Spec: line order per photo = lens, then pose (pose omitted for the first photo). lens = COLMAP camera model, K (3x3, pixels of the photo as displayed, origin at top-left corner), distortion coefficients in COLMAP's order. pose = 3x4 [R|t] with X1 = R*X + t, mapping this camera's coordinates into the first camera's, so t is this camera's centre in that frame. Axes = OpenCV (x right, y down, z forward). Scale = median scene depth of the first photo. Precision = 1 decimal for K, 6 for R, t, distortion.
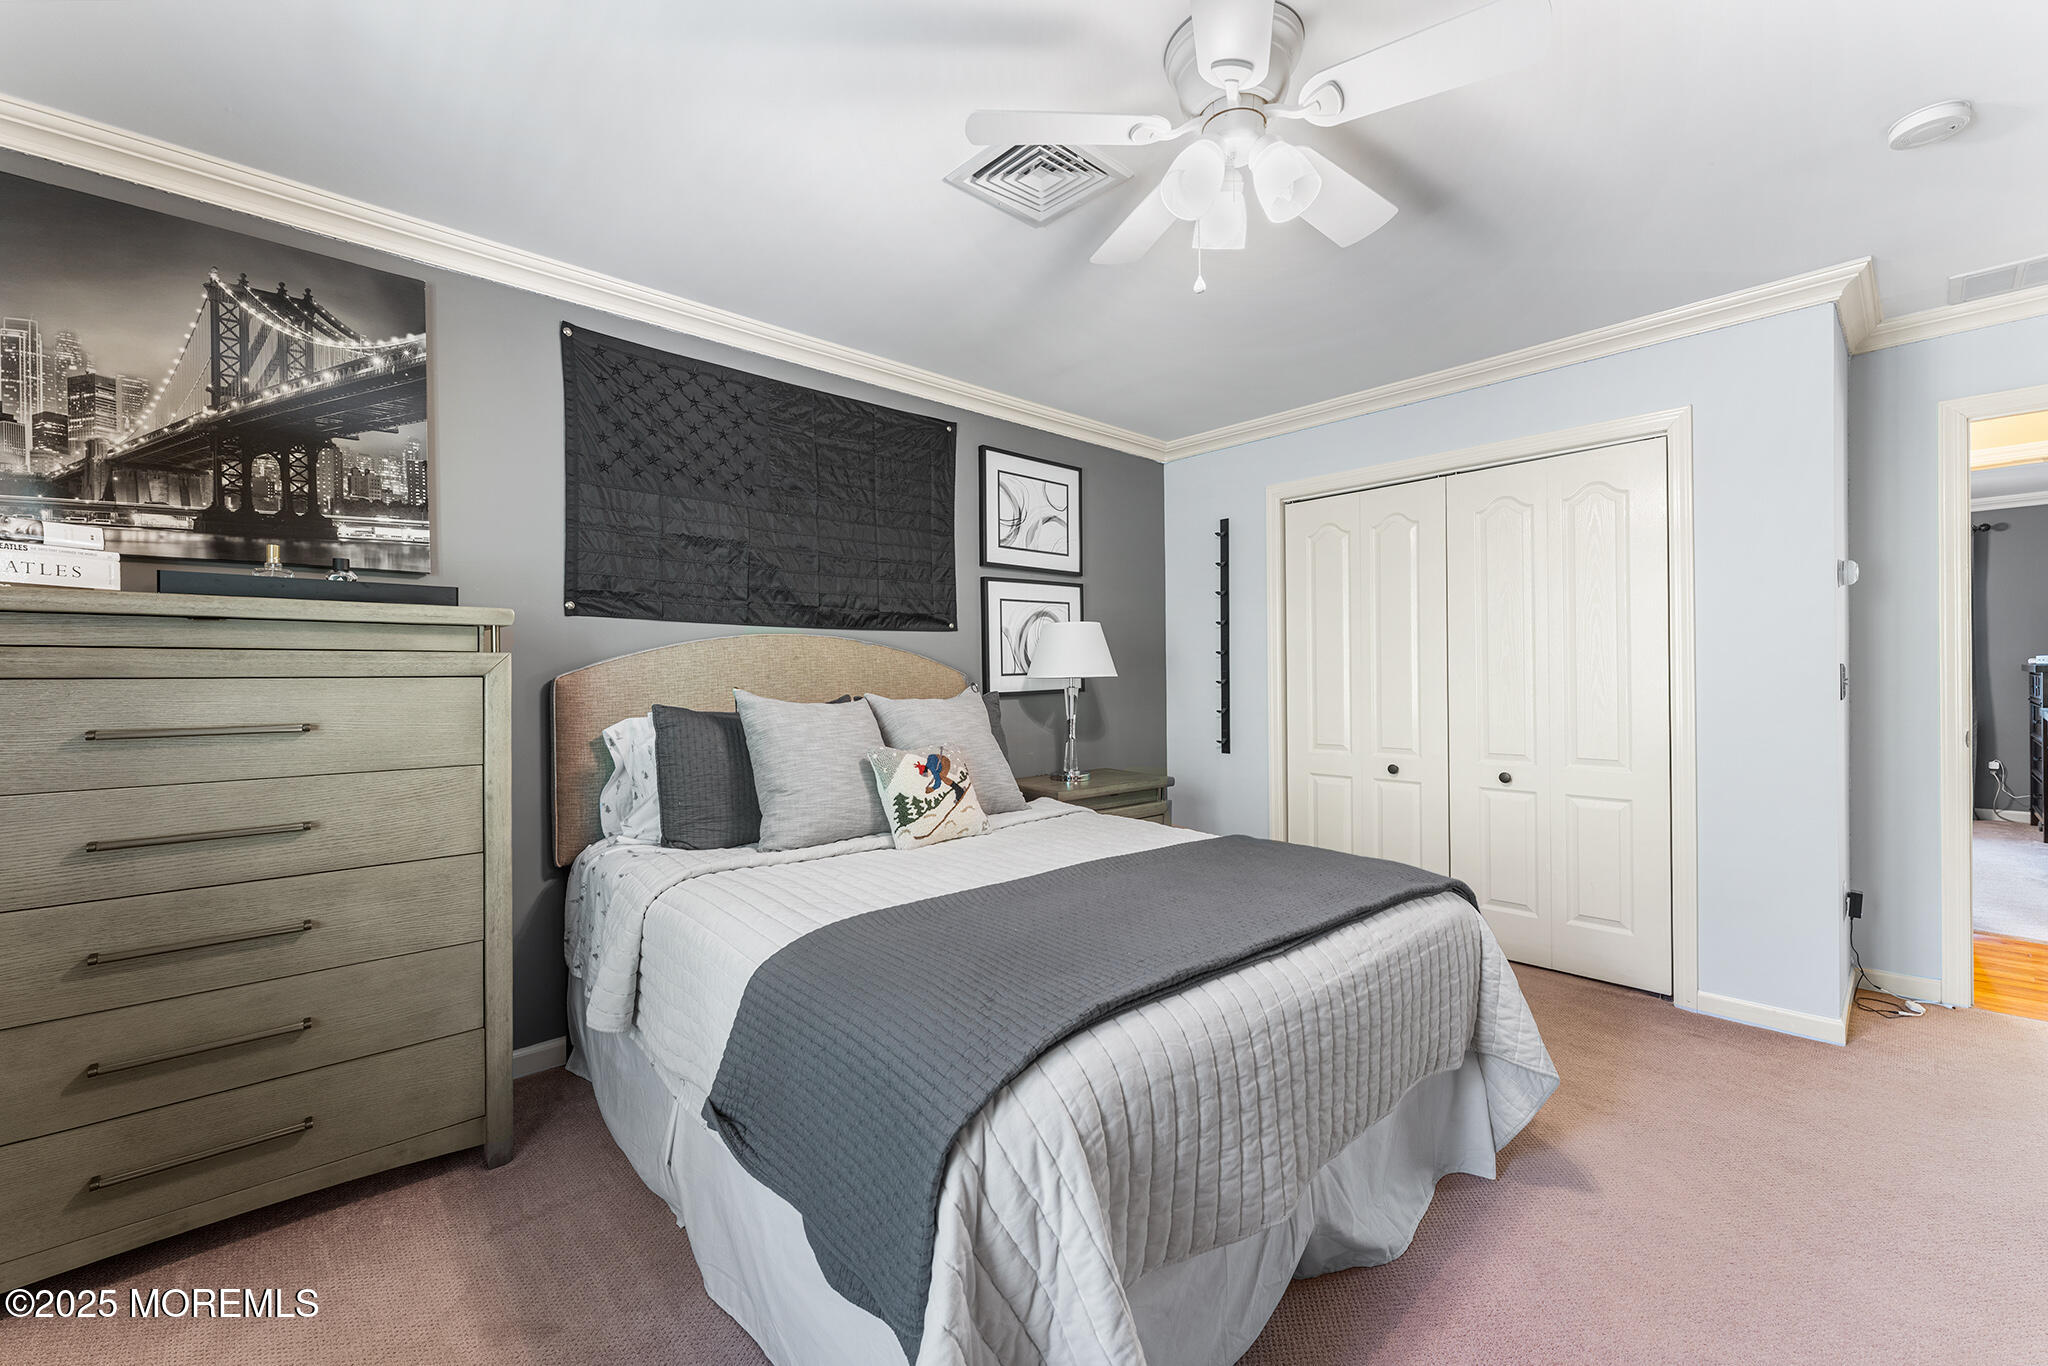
lens RADIAL K [[831.6, 0, 1020.9], [0, 831.6, 682.2], [0, 0, 1]] dist [0.002425, 0.000048]
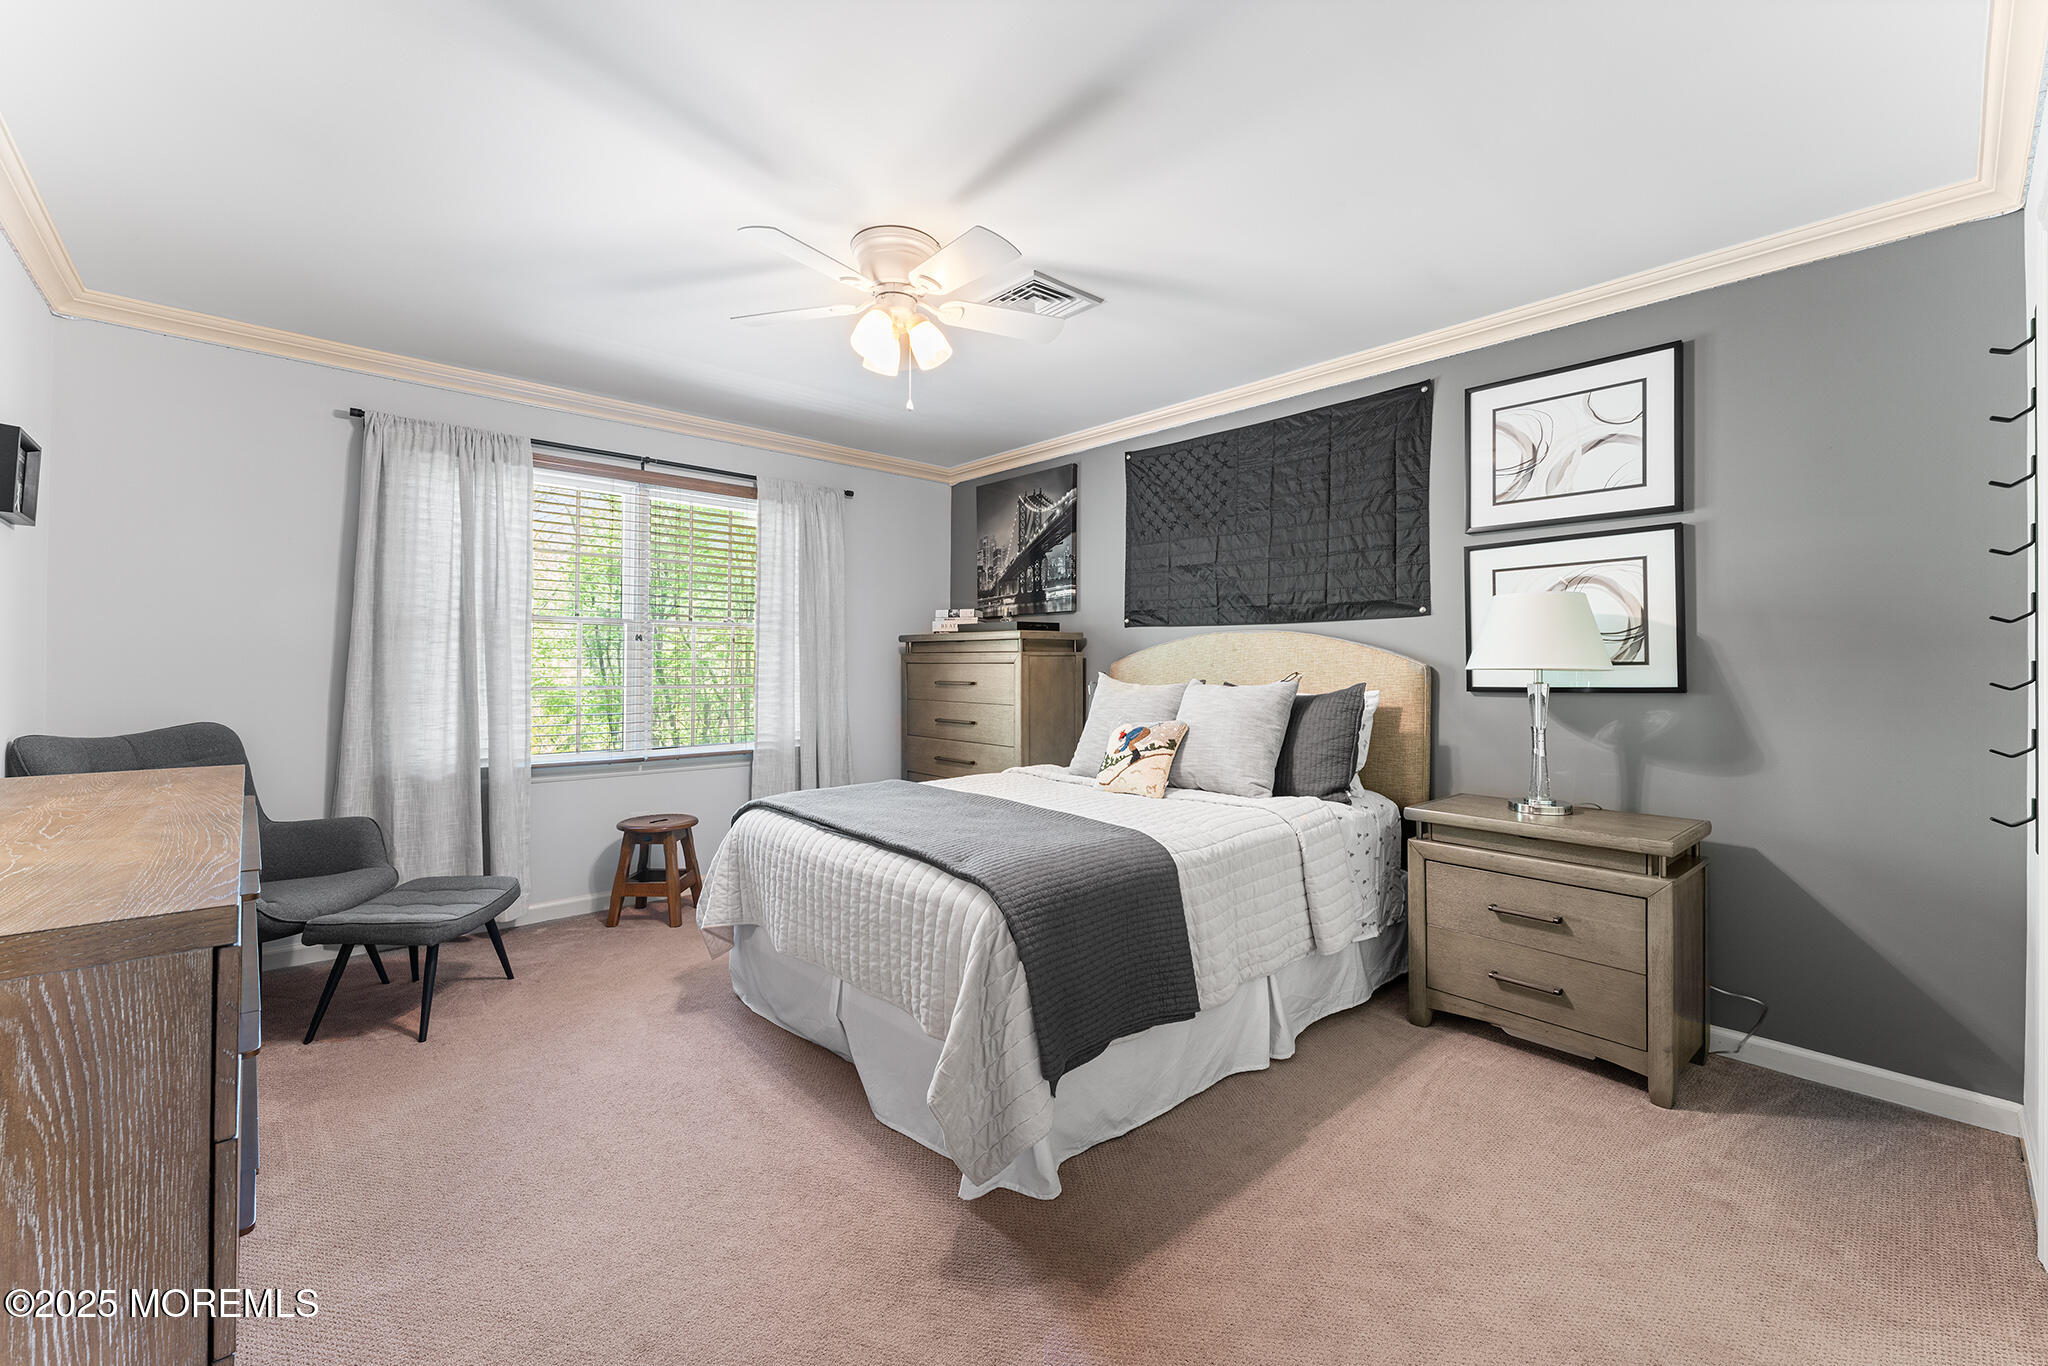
lens RADIAL K [[831.6, 0, 1020.9], [0, 831.6, 682.2], [0, 0, 1]] dist [0.002425, 0.000048]
pose [[-0.004552, 0.028359, -0.999587, 1.036077], [-0.010581, 0.999540, 0.028405, -0.013662], [0.999934, 0.010706, -0.004250, 0.727342]]
